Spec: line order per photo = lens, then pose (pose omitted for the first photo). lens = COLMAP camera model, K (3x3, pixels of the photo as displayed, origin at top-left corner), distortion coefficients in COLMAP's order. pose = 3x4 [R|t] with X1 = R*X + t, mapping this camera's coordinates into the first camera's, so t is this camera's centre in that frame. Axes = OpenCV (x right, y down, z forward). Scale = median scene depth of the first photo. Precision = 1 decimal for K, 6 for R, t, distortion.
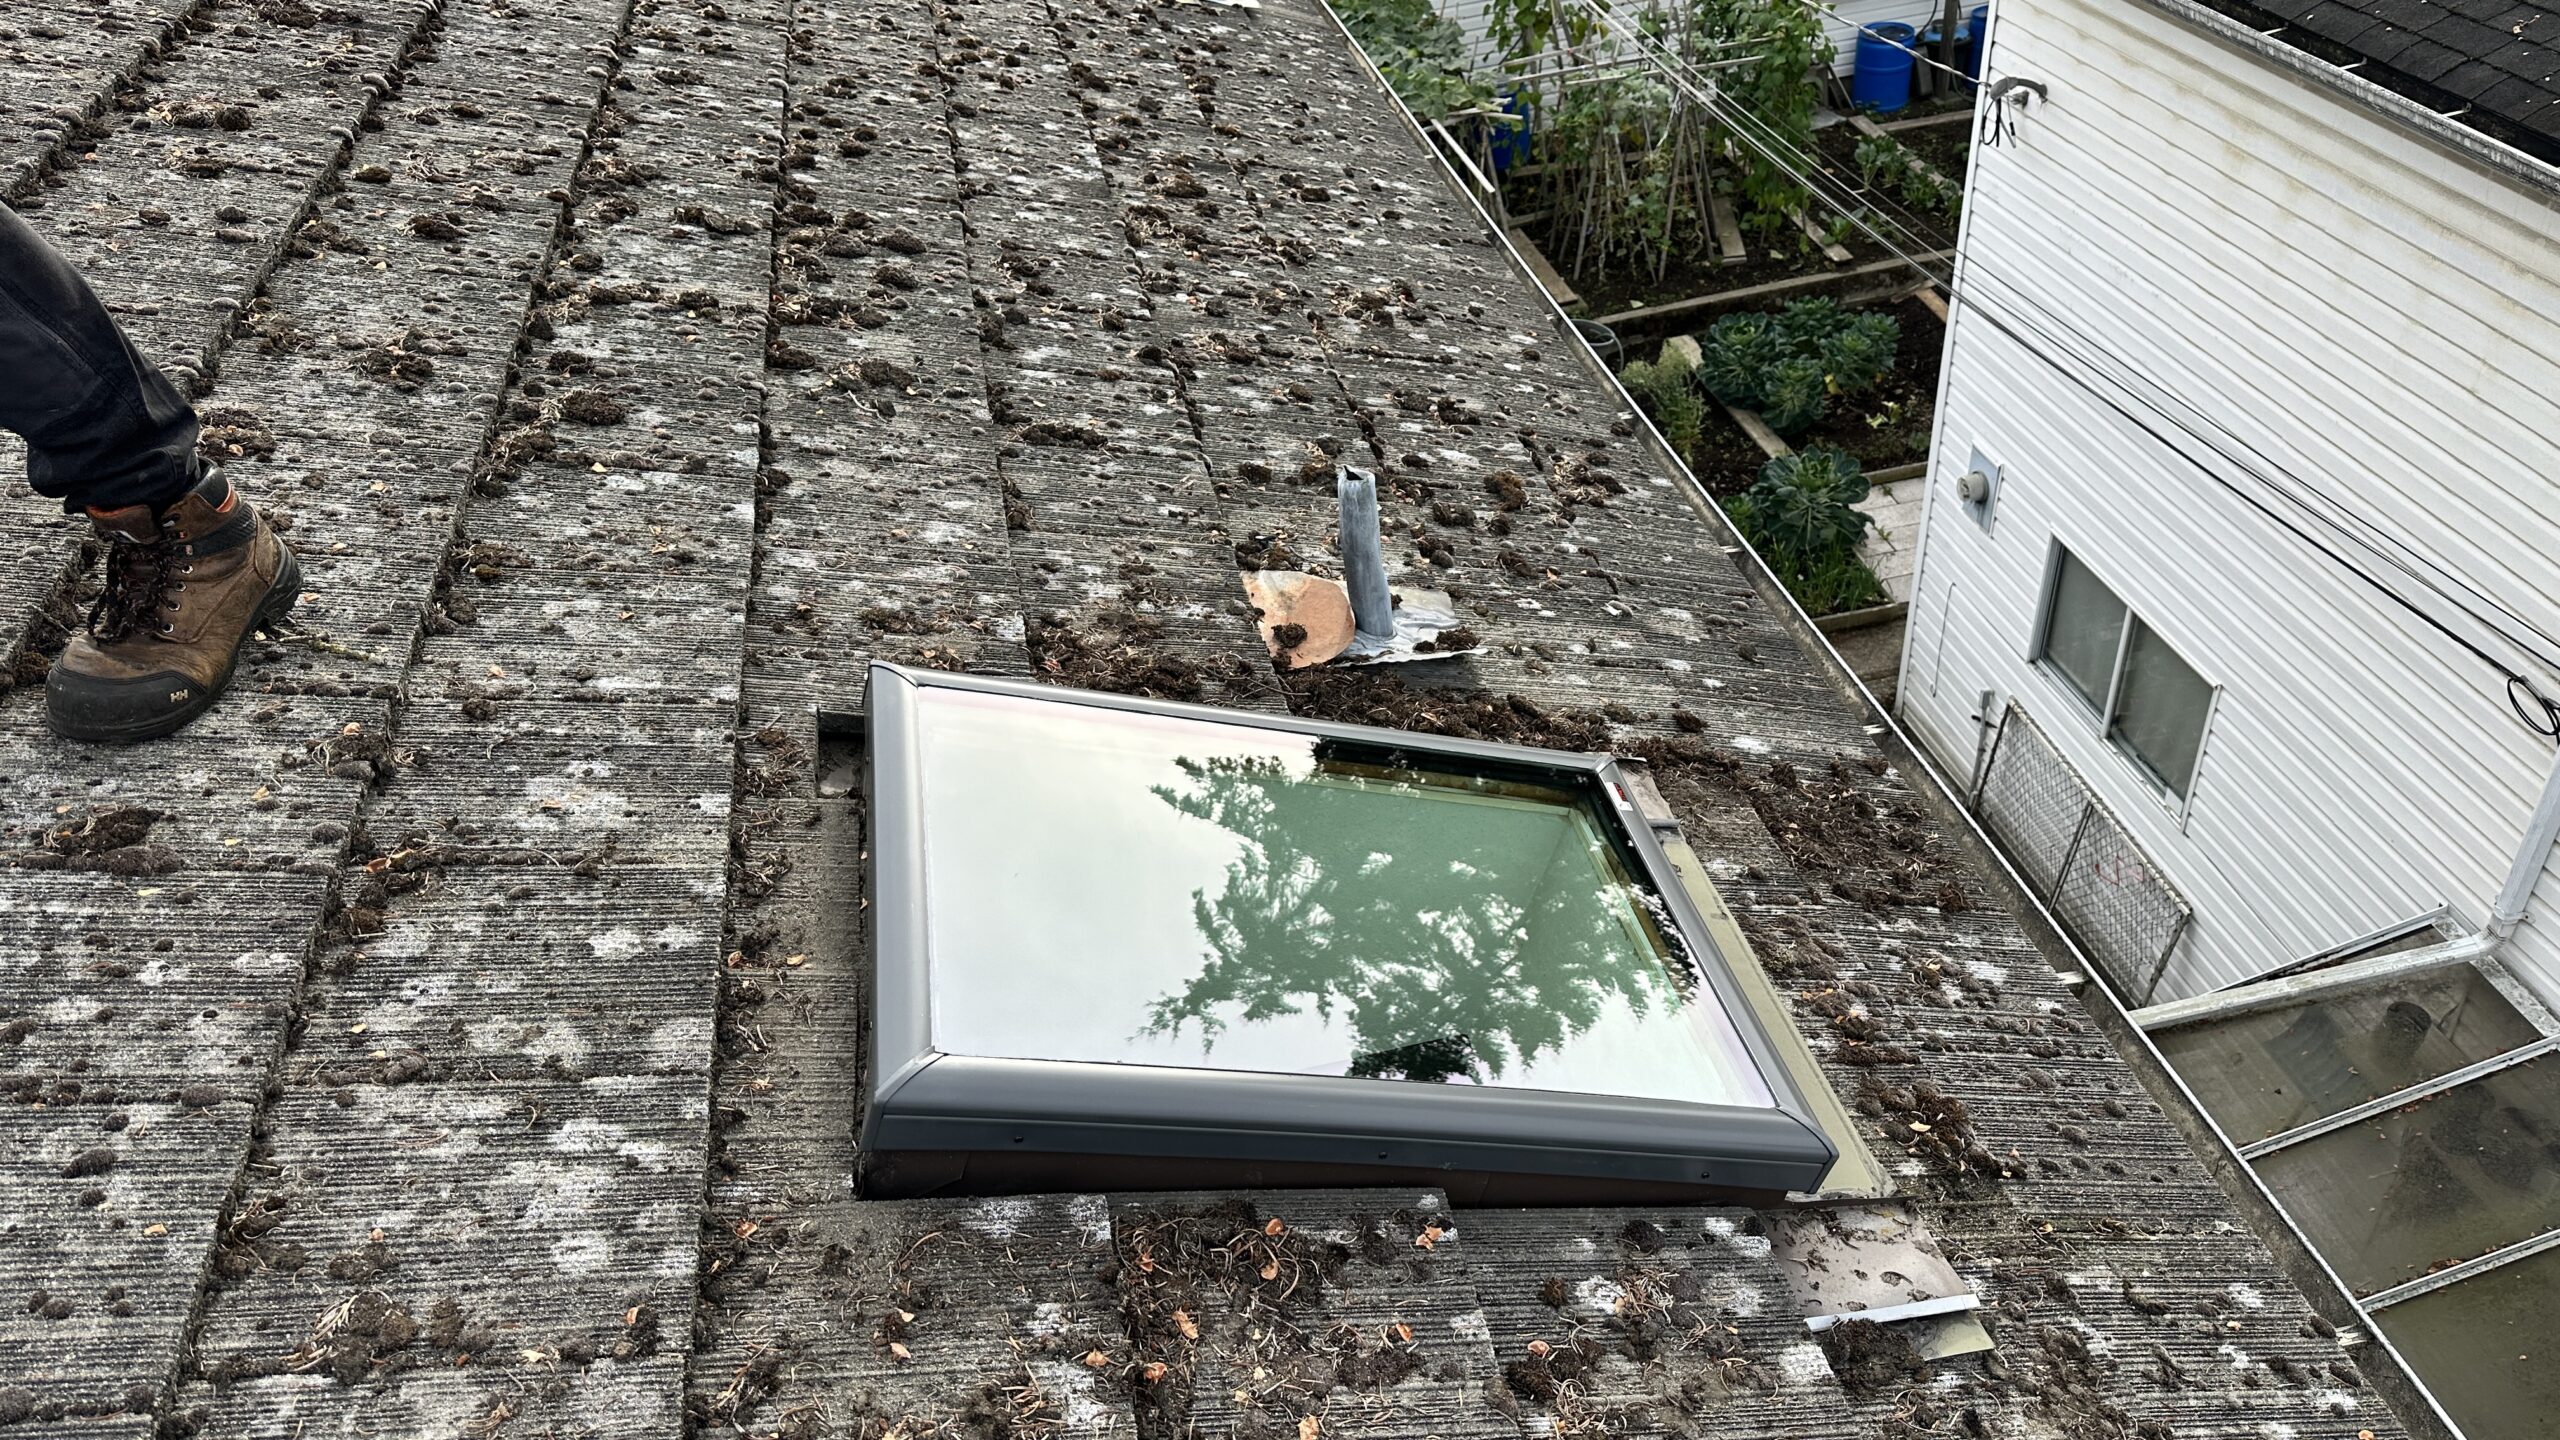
lens RADIAL K [[1950.1, 0, 1291.7], [0, 1950.1, 811.6], [0, 0, 1]] dist [0.177751, -0.329667]
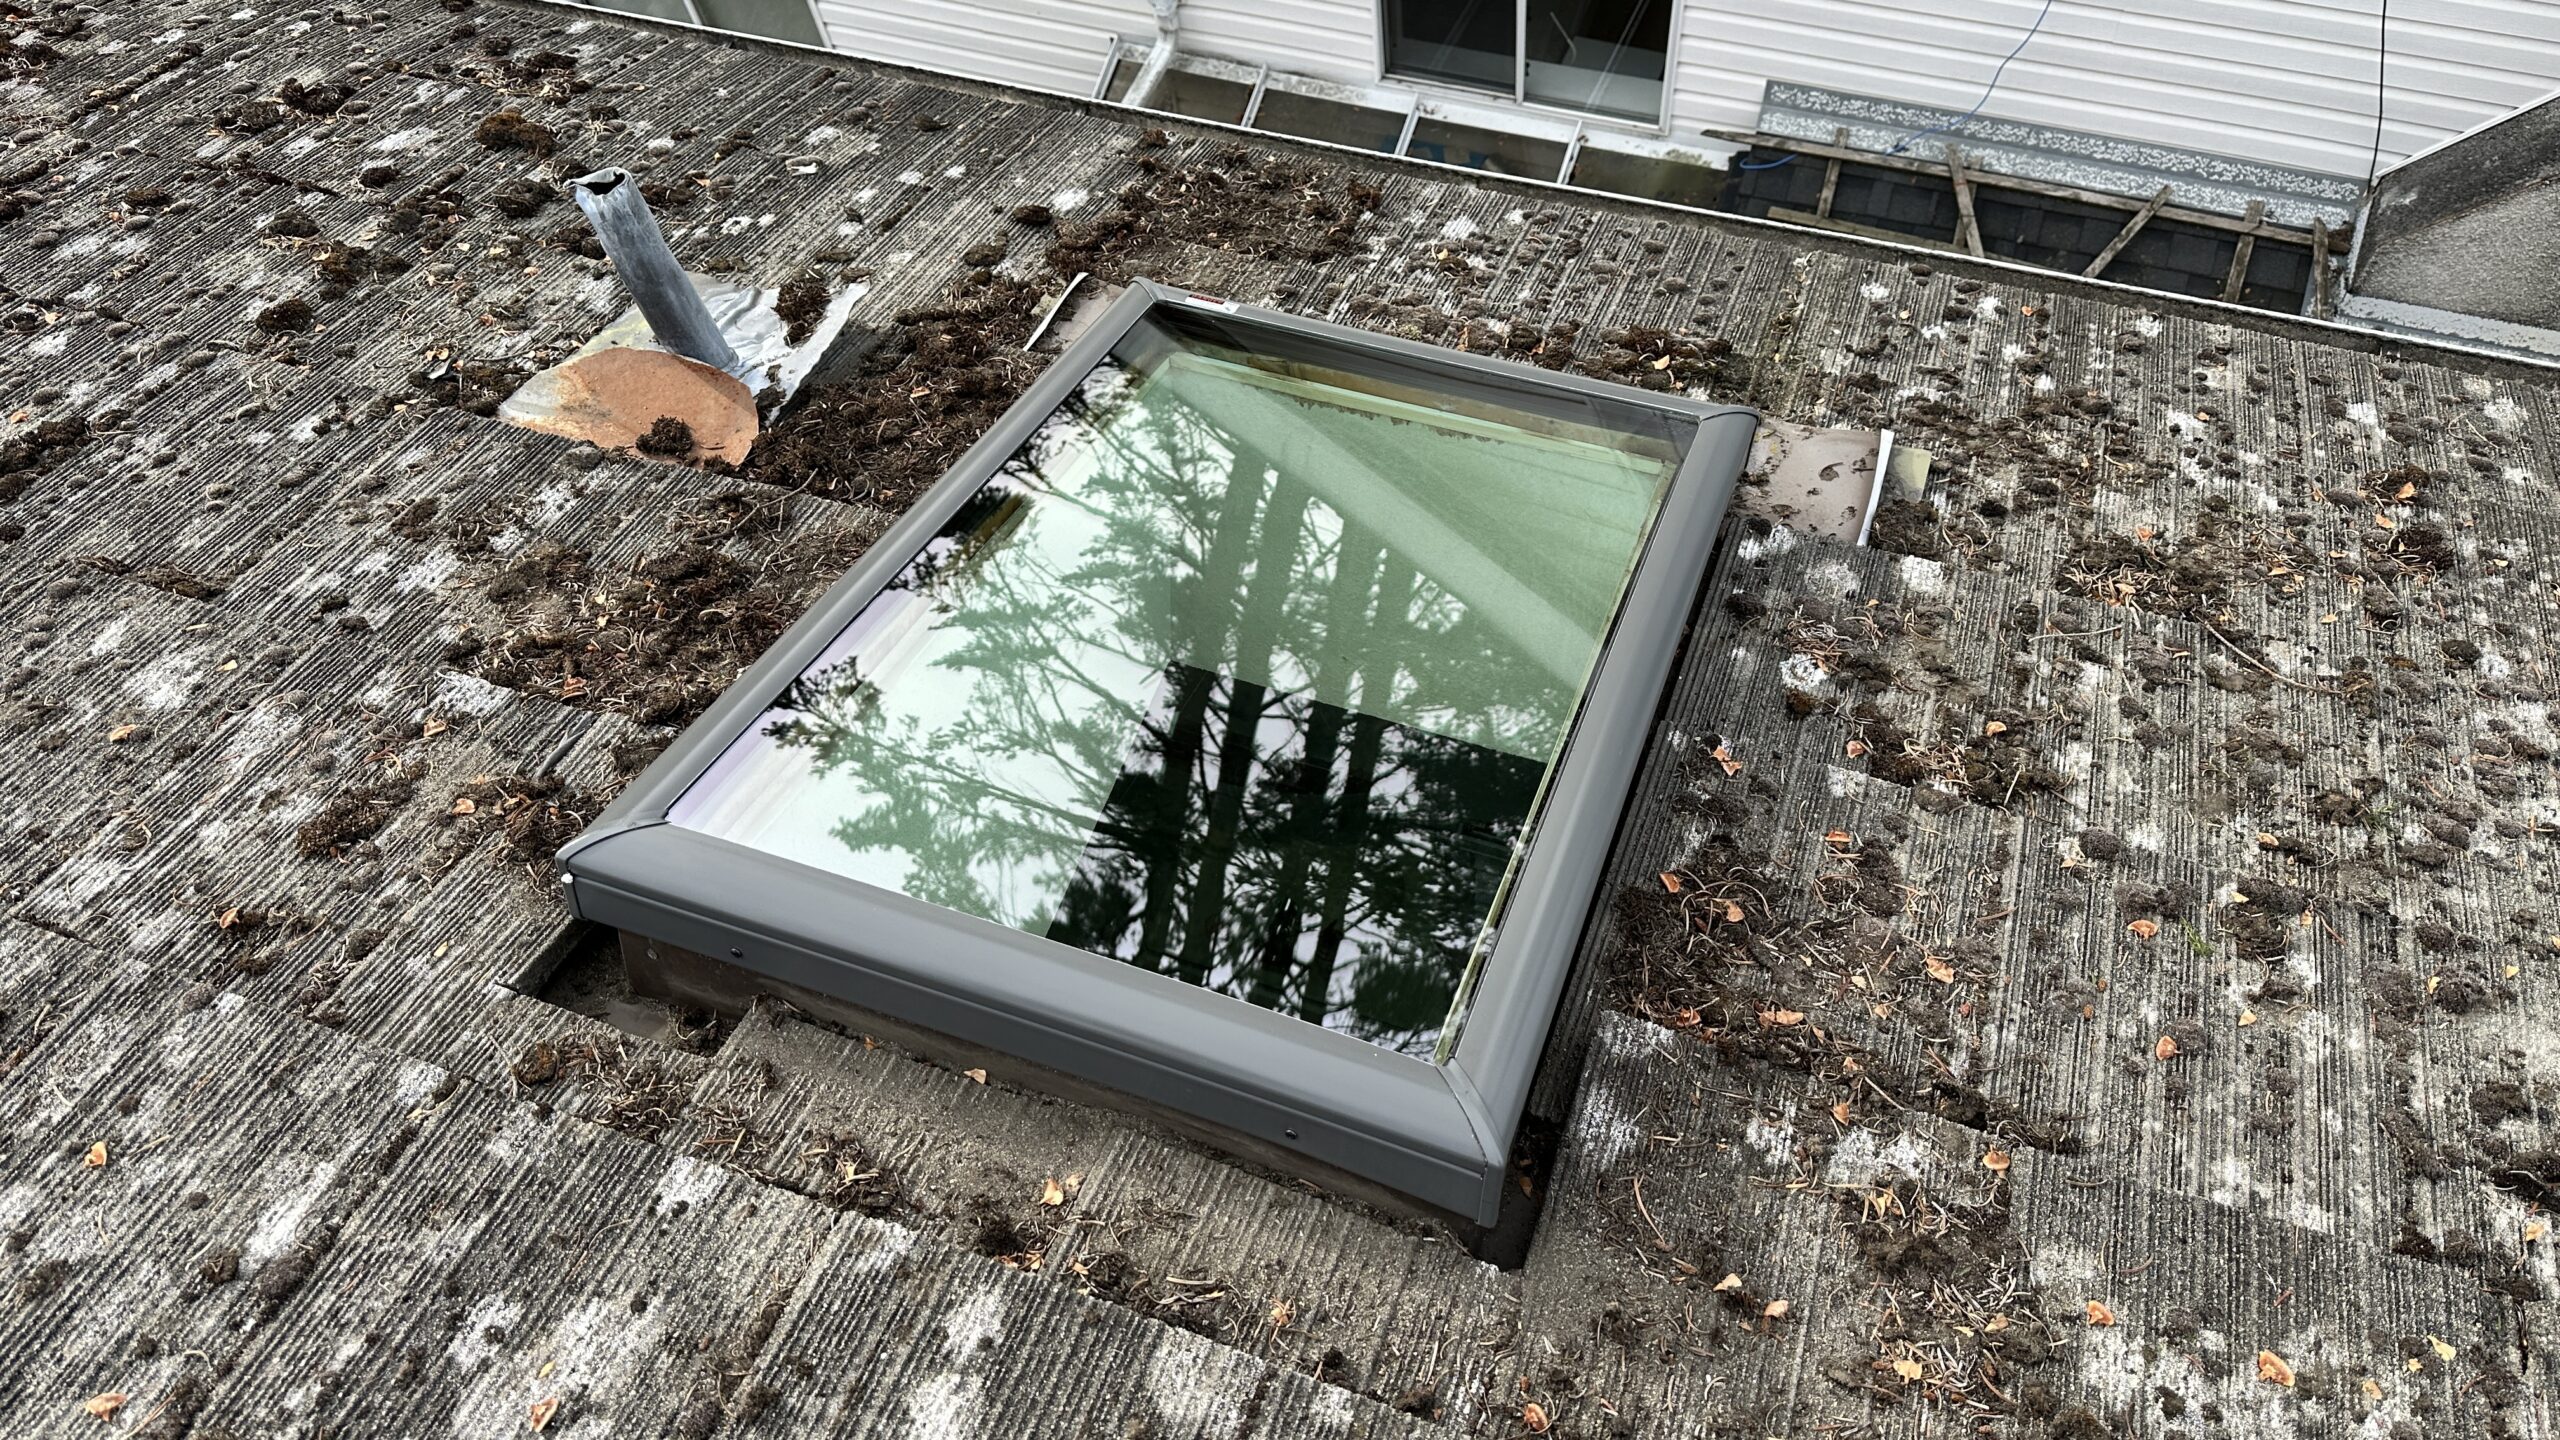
lens RADIAL K [[1795.1, 0, 1402.5], [0, 1795.1, 798.6], [0, 0, 1]] dist [0.063608, -0.047742]
pose [[0.498615, -0.745642, 0.442041, -0.262854], [0.566443, 0.666291, 0.484973, -0.175514], [-0.656144, 0.008577, 0.754587, 0.334911]]
